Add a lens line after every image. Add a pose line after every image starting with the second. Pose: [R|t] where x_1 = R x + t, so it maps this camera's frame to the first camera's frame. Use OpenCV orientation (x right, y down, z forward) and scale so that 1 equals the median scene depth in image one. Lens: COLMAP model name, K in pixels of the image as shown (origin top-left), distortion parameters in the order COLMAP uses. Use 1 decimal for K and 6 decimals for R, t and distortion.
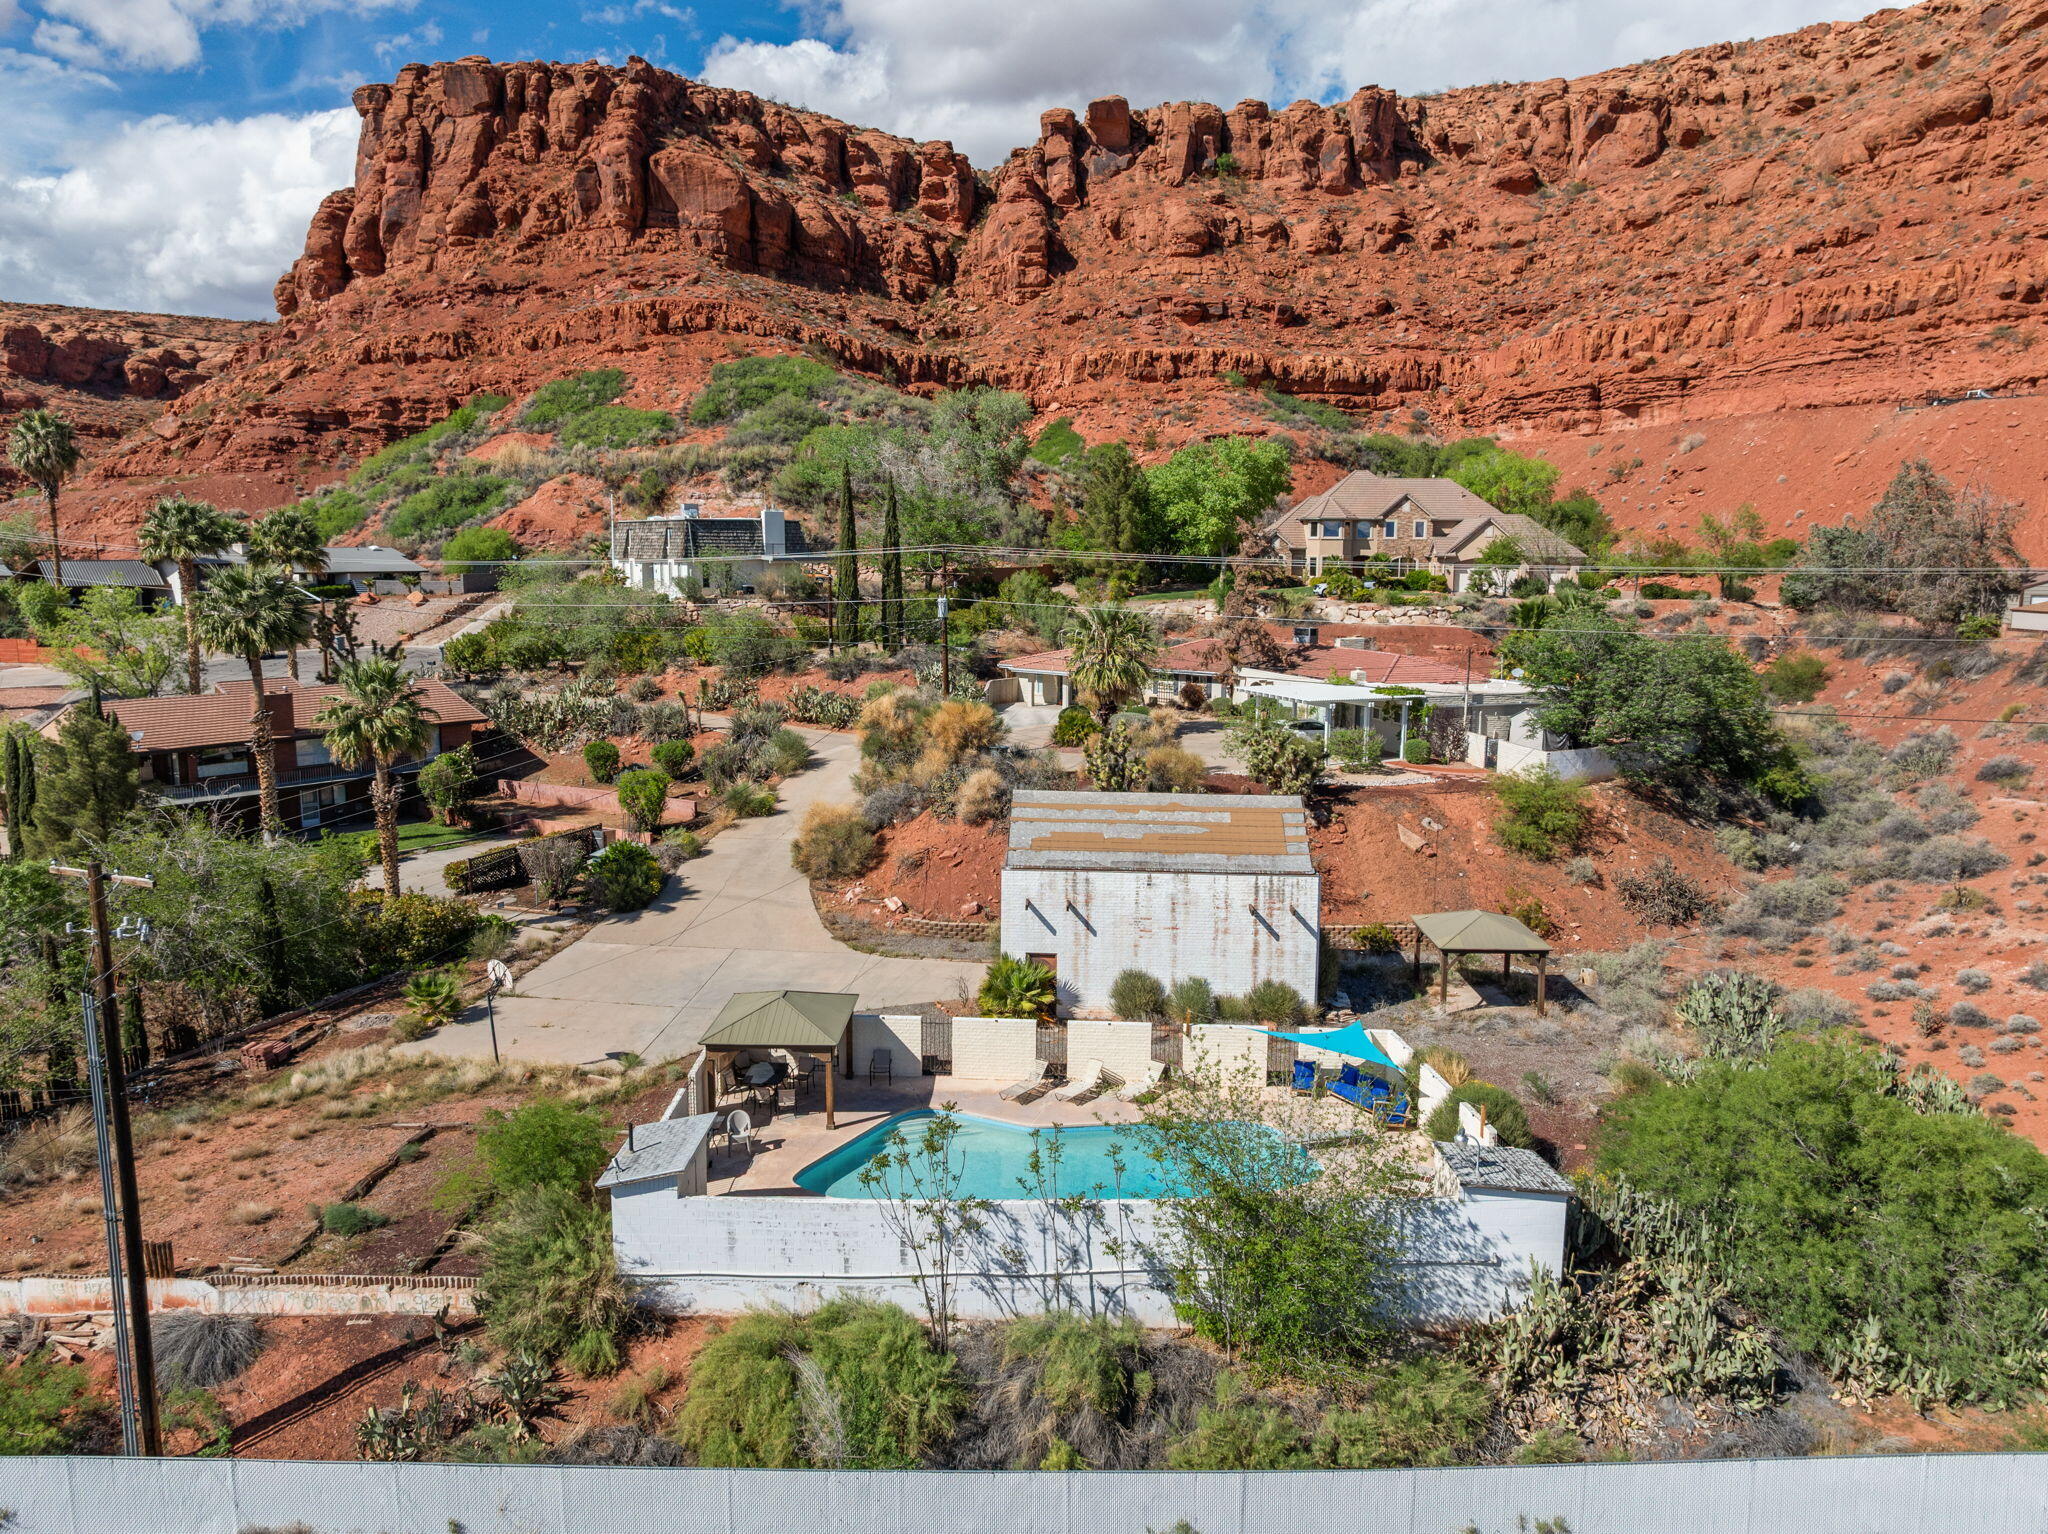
lens RADIAL K [[1454.8, 0, 1029.9], [0, 1454.8, 754.1], [0, 0, 1]] dist [-0.052669, 0.041484]
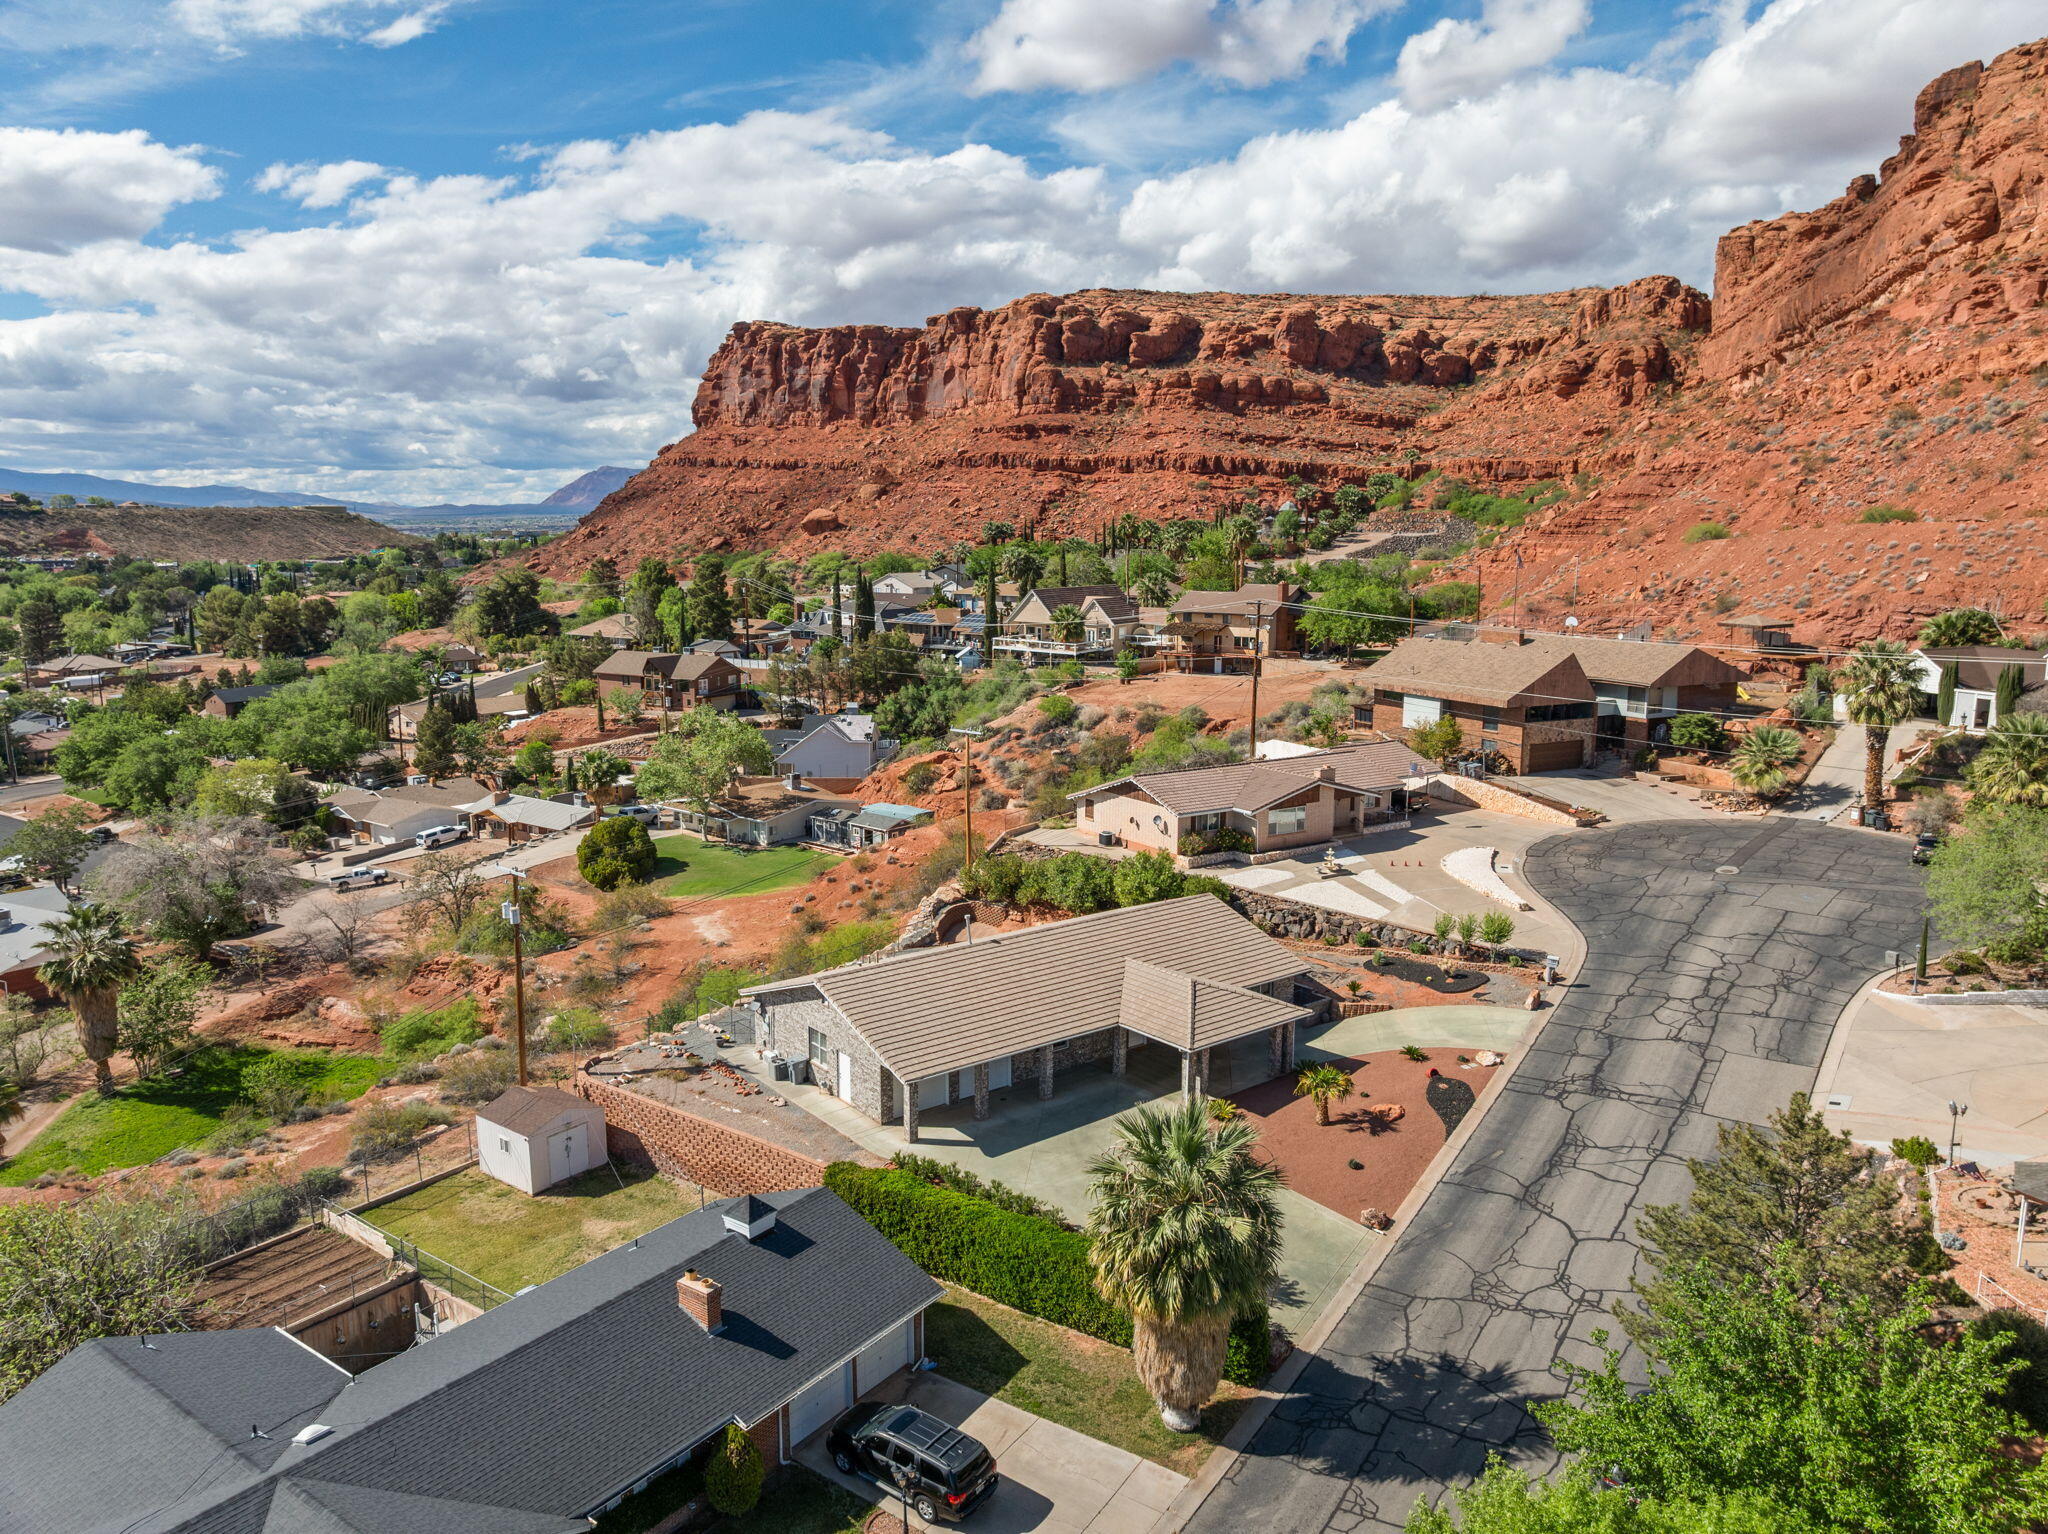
lens RADIAL K [[1433.7, 0, 1043.8], [0, 1433.7, 771.9], [0, 0, 1]] dist [-0.018999, -0.023323]
pose [[0.848056, 0.085162, -0.523019, -1.271044], [-0.070689, 0.996361, 0.047616, -0.115470], [0.525171, -0.003409, 0.850990, 0.409145]]
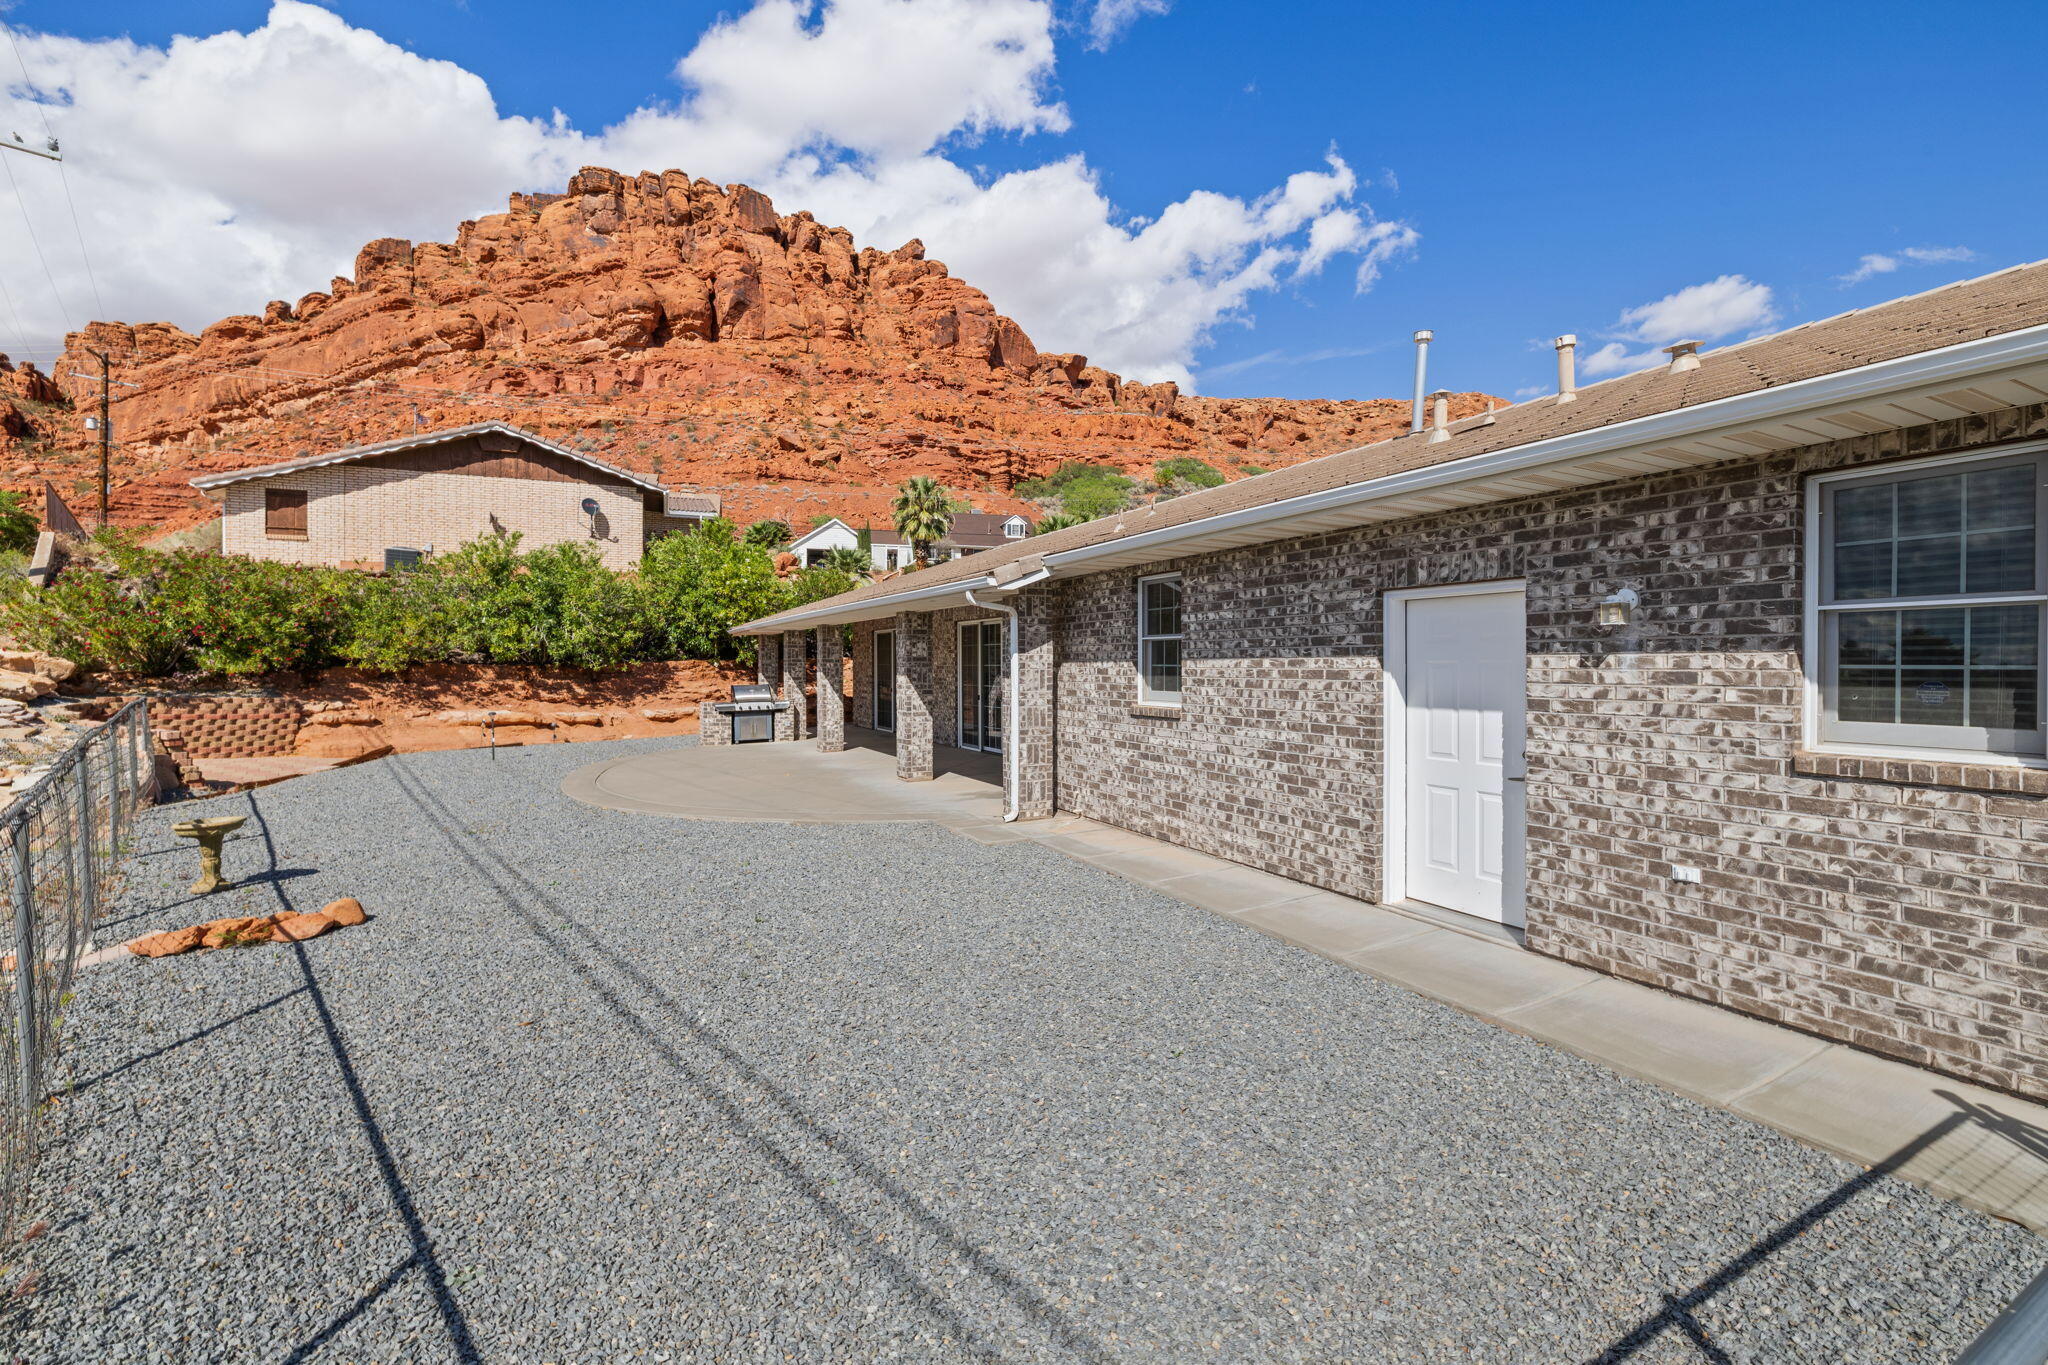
lens RADIAL K [[854.5, 0, 1013.5], [0, 854.5, 669.6], [0, 0, 1]] dist [0.000409, 0.000512]
pose [[0.685802, -0.010607, 0.727711, -1.656123], [0.103687, 0.991118, -0.083270, 0.001585], [-0.720364, 0.132561, 0.680811, 0.803705]]
